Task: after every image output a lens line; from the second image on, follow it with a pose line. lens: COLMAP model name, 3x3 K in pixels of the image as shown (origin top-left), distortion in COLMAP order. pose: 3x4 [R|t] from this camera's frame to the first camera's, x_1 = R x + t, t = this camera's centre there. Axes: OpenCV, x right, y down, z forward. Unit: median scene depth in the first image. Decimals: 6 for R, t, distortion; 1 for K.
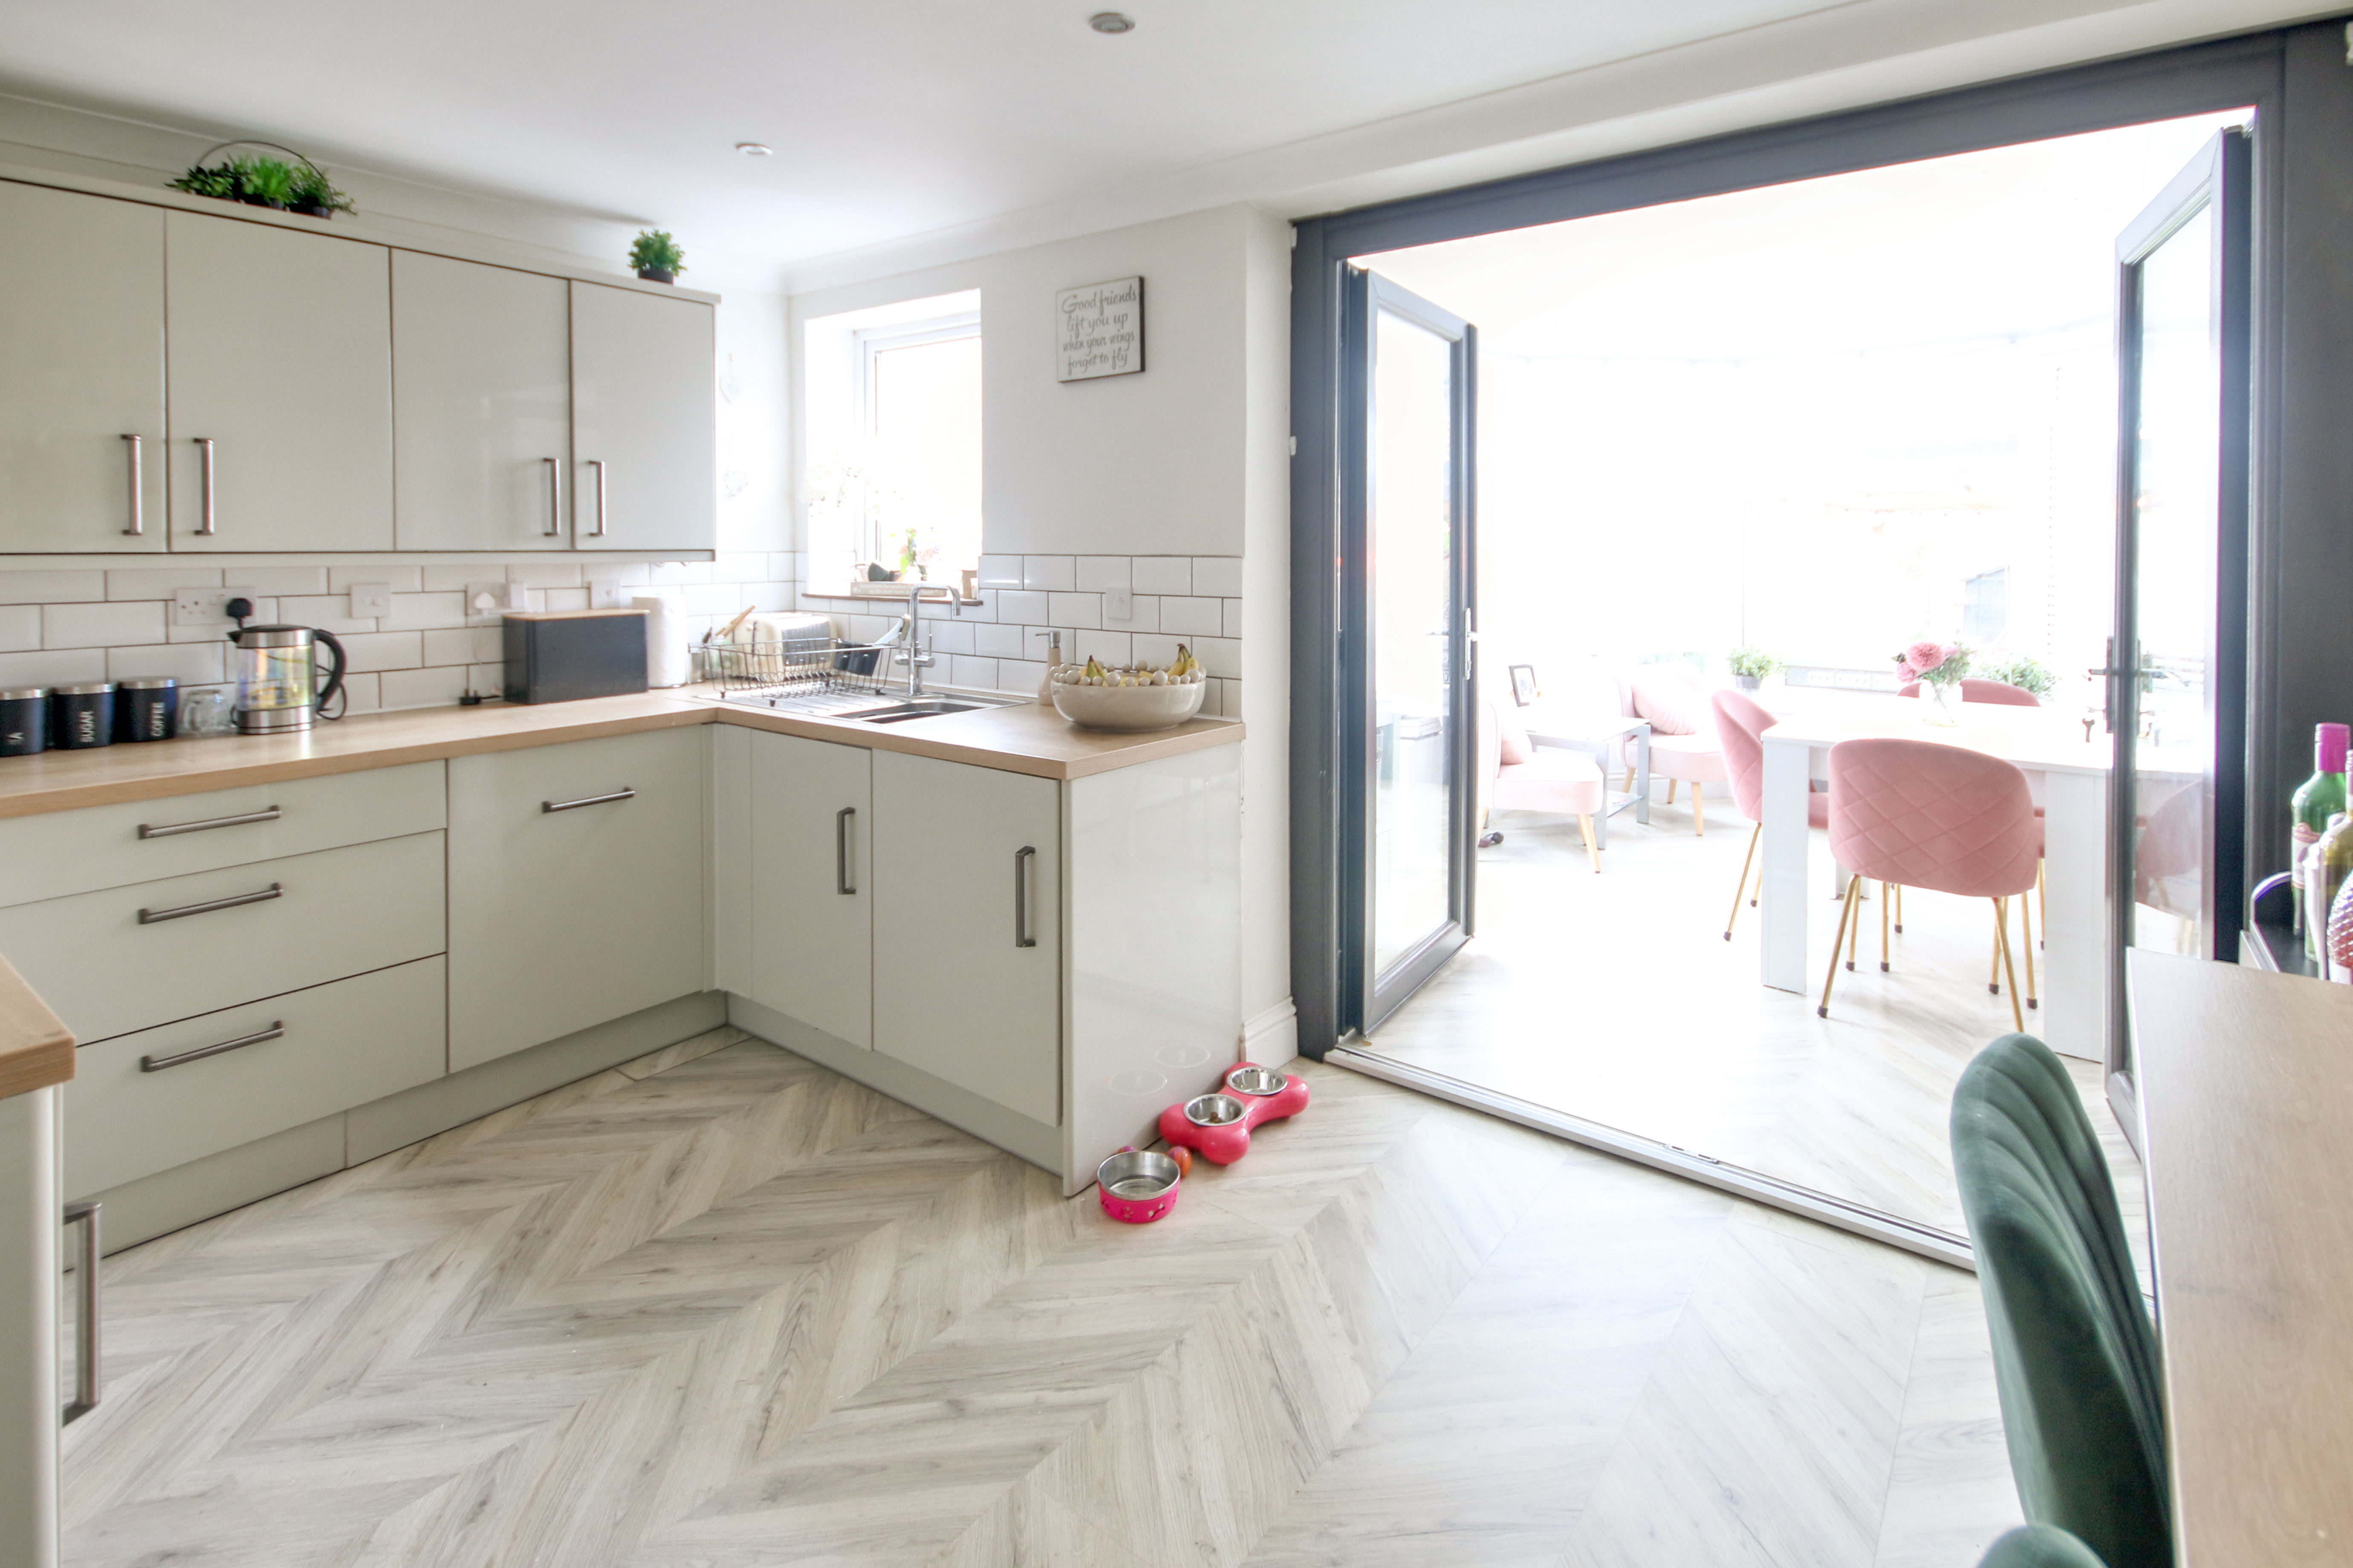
lens RADIAL K [[1186.5, 0, 1221.7], [0, 1186.5, 607.7], [0, 0, 1]] dist [0.020073, -0.003412]
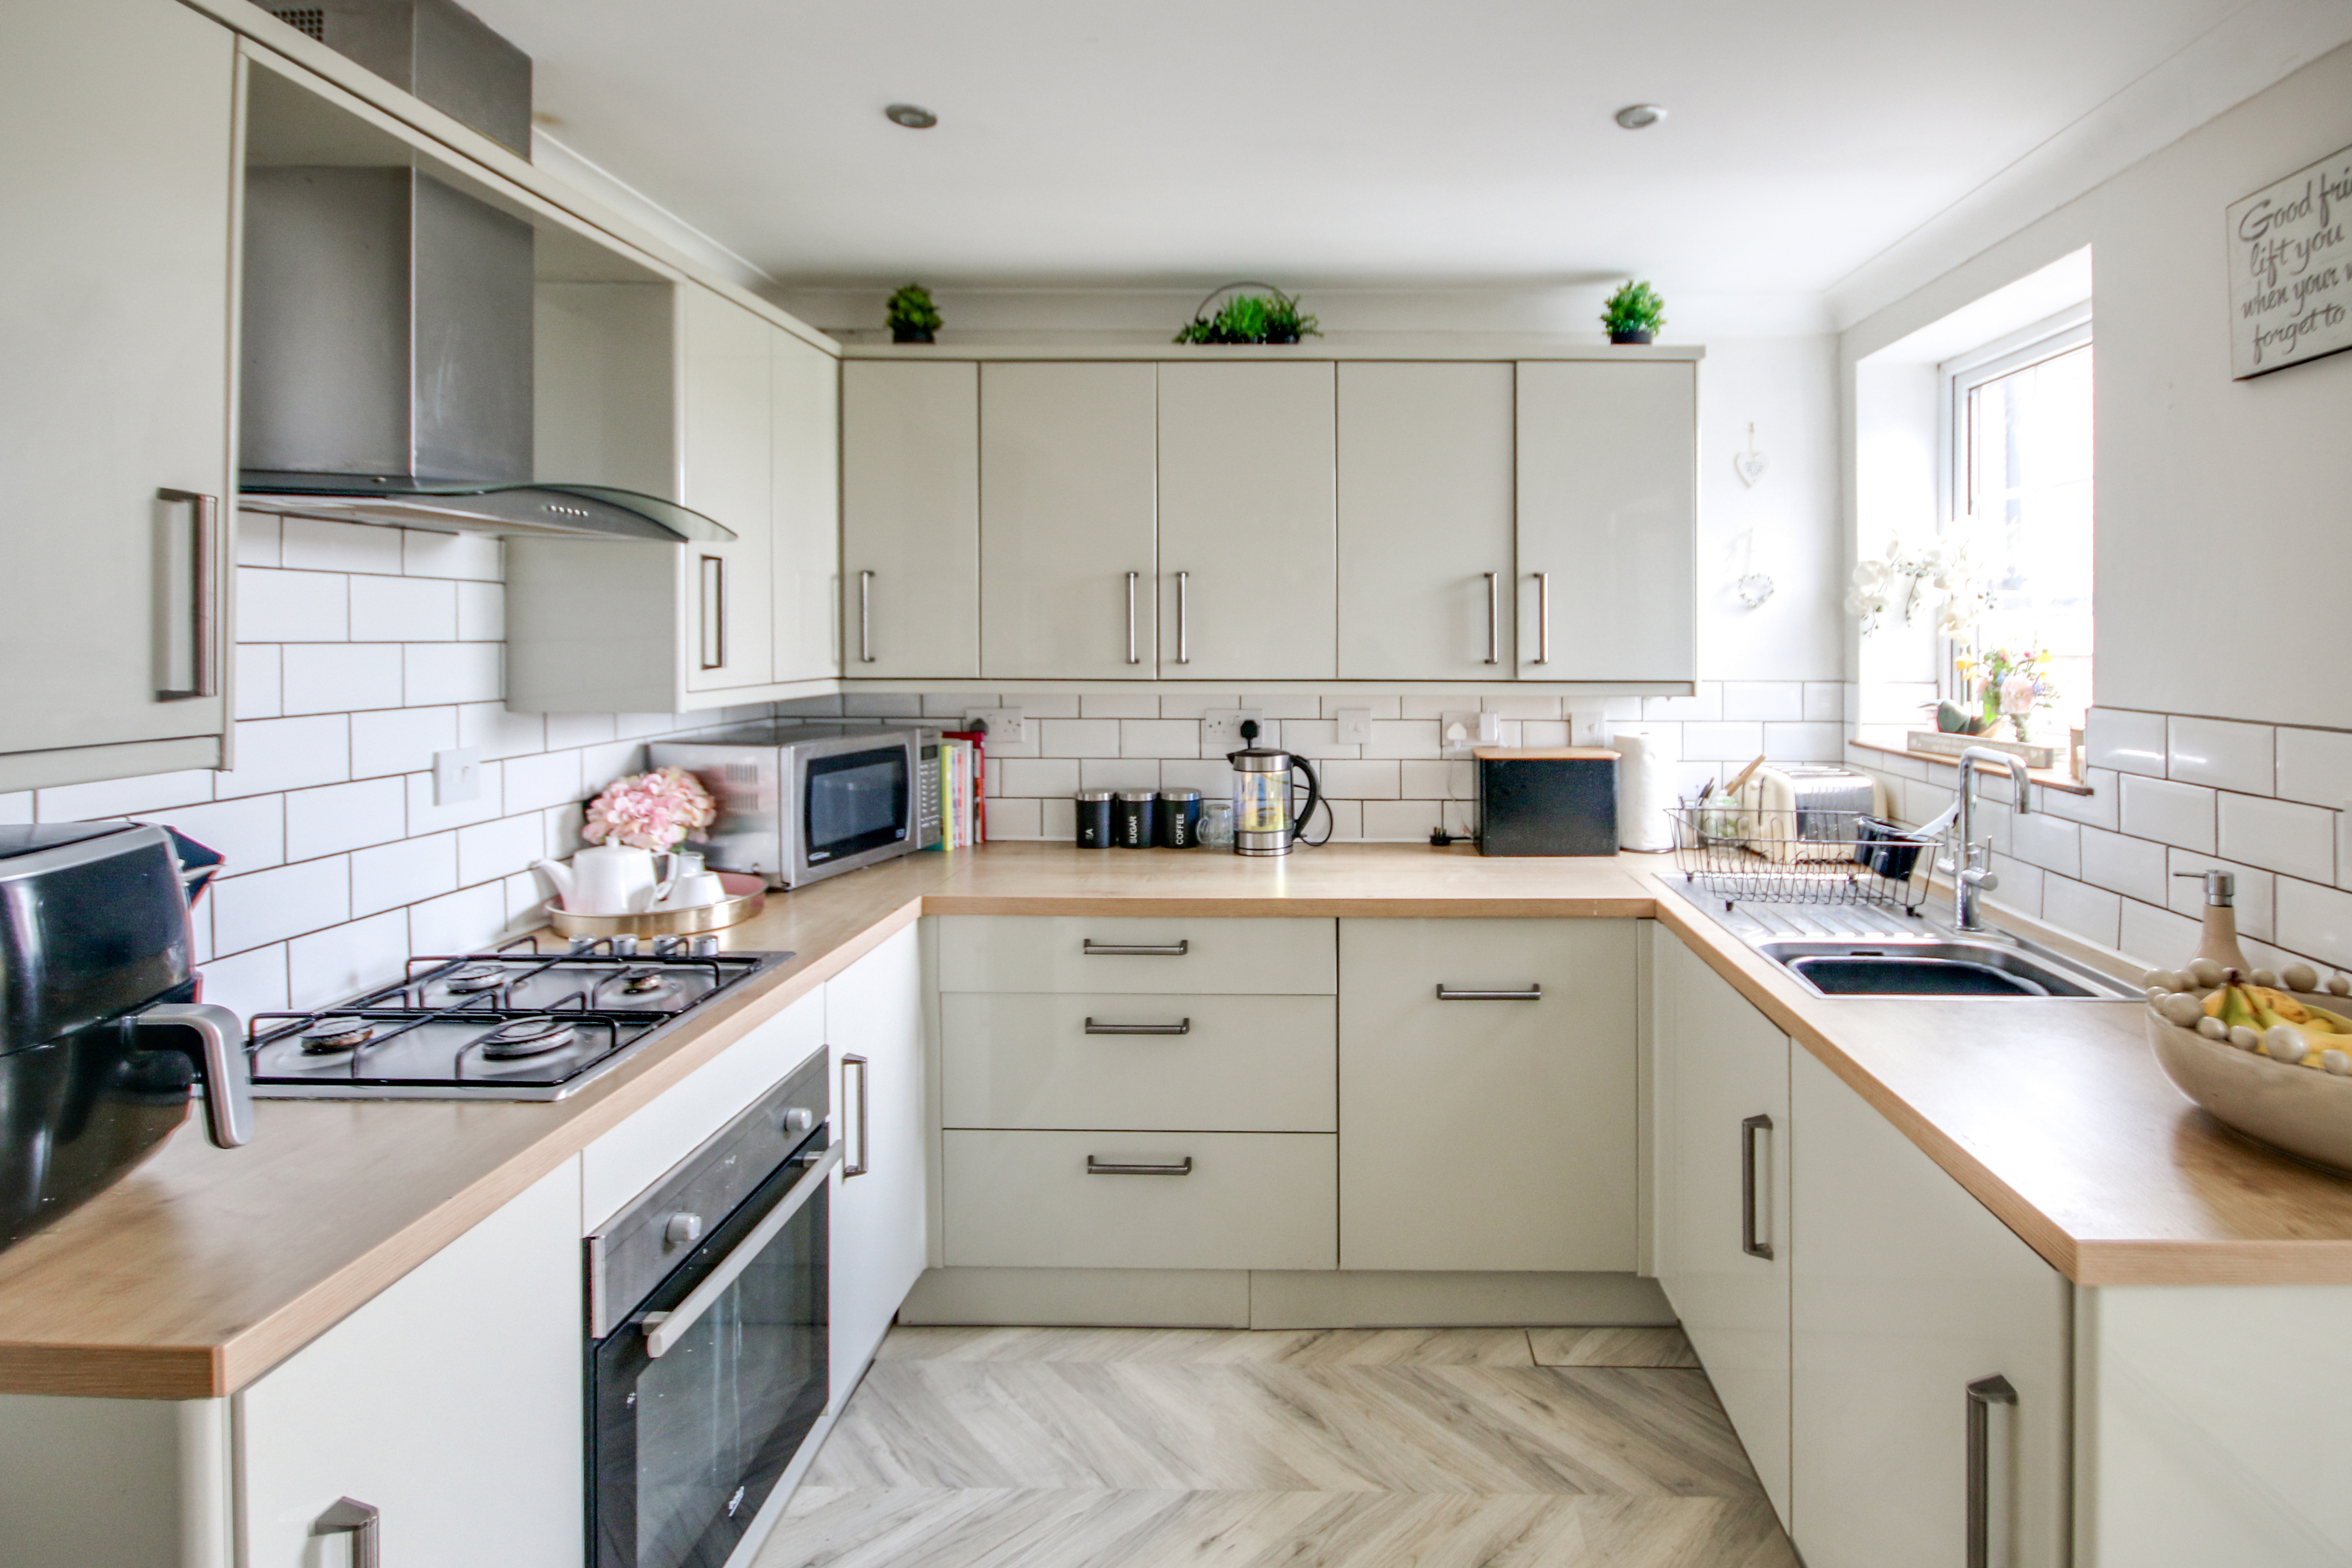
lens RADIAL K [[1186.1, 0, 1291.7], [0, 1186.1, 649.4], [0, 0, 1]] dist [0.020073, -0.003412]
pose [[0.583901, 0.017025, -0.811646, 0.048392], [-0.046103, 0.998862, -0.012215, -0.059131], [0.810514, 0.044551, 0.584022, 0.419067]]
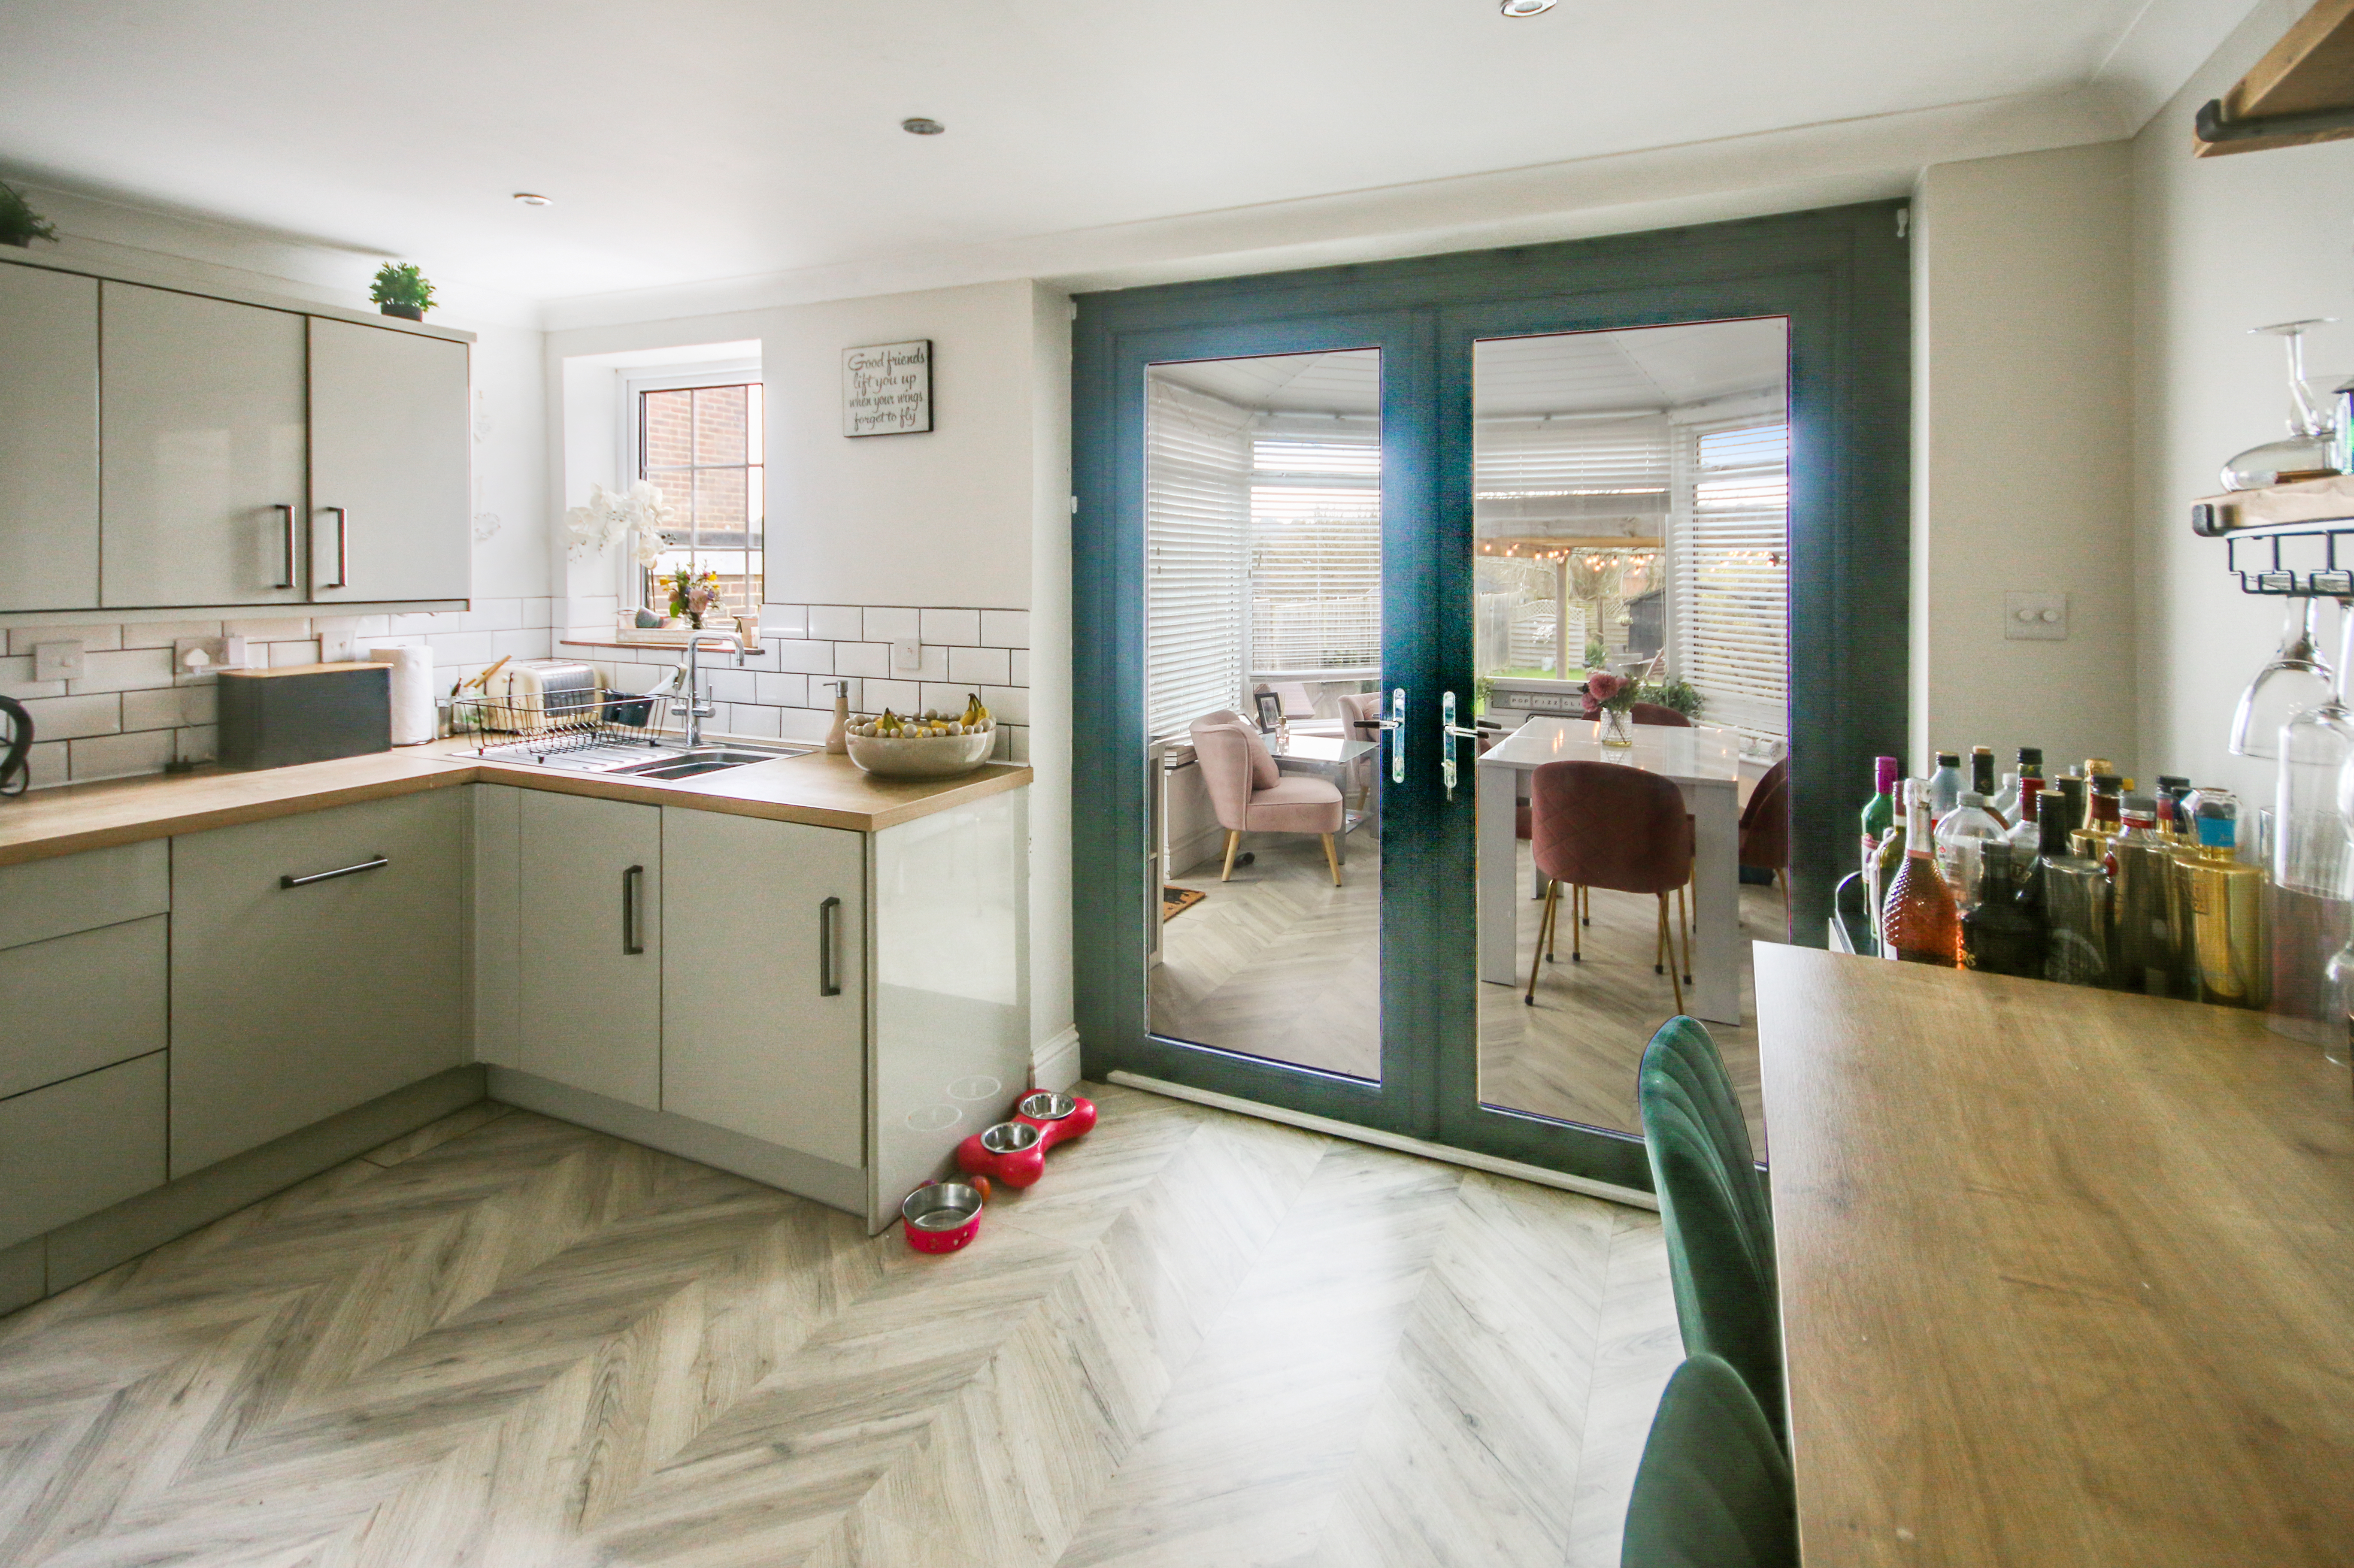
lens RADIAL K [[1187.0, 0, 1212.7], [0, 1187.0, 580.9], [0, 0, 1]] dist [0.020073, -0.003412]
pose [[0.975772, 0.005553, 0.218720, -0.063163], [0.001252, 0.999520, -0.030961, -0.040588], [-0.218787, 0.030485, 0.975296, -0.090168]]
